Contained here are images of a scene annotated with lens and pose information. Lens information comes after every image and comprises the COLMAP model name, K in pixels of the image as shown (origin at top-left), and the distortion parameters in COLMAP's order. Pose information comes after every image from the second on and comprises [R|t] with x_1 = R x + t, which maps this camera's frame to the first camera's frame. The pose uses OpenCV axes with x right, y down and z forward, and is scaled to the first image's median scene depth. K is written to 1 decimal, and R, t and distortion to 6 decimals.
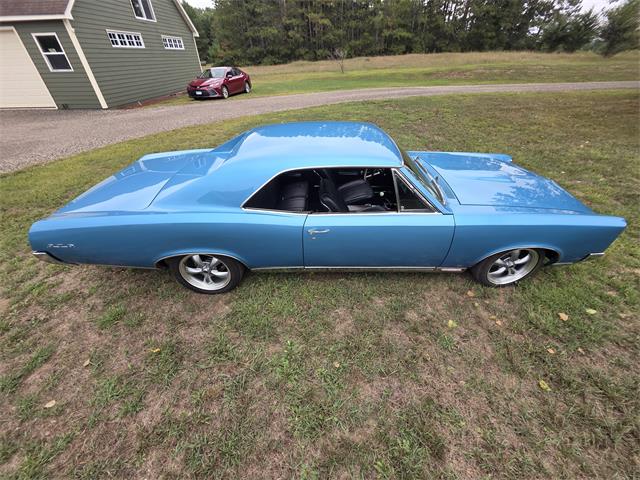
lens RADIAL K [[255.4, 0, 320.0], [0, 255.4, 240.0], [0, 0, 1]] dist [0.001322, -0.000915]
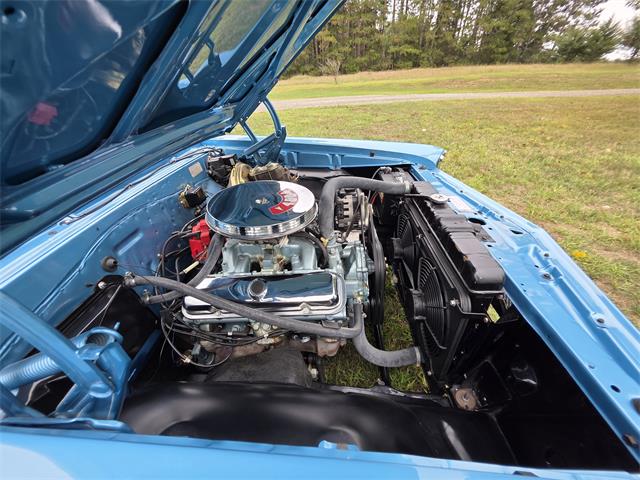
lens RADIAL K [[255.6, 0, 321.4], [0, 255.6, 239.5], [0, 0, 1]] dist [0.000413, -0.000423]
pose [[0.998633, 0.025398, -0.045681, 0.120914], [-0.028083, 0.997856, -0.059121, -0.030435], [0.044082, 0.060323, 0.997205, 0.121572]]
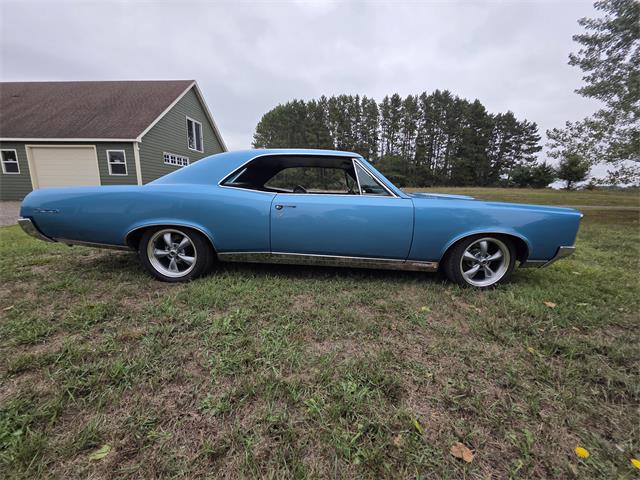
lens RADIAL K [[255.6, 0, 321.4], [0, 255.6, 239.5], [0, 0, 1]] dist [0.000413, -0.000423]
pose [[0.998582, 0.041961, -0.032761, 0.023501], [-0.051953, 0.902392, -0.427773, 0.068366], [0.011613, 0.428869, 0.903292, 0.011728]]
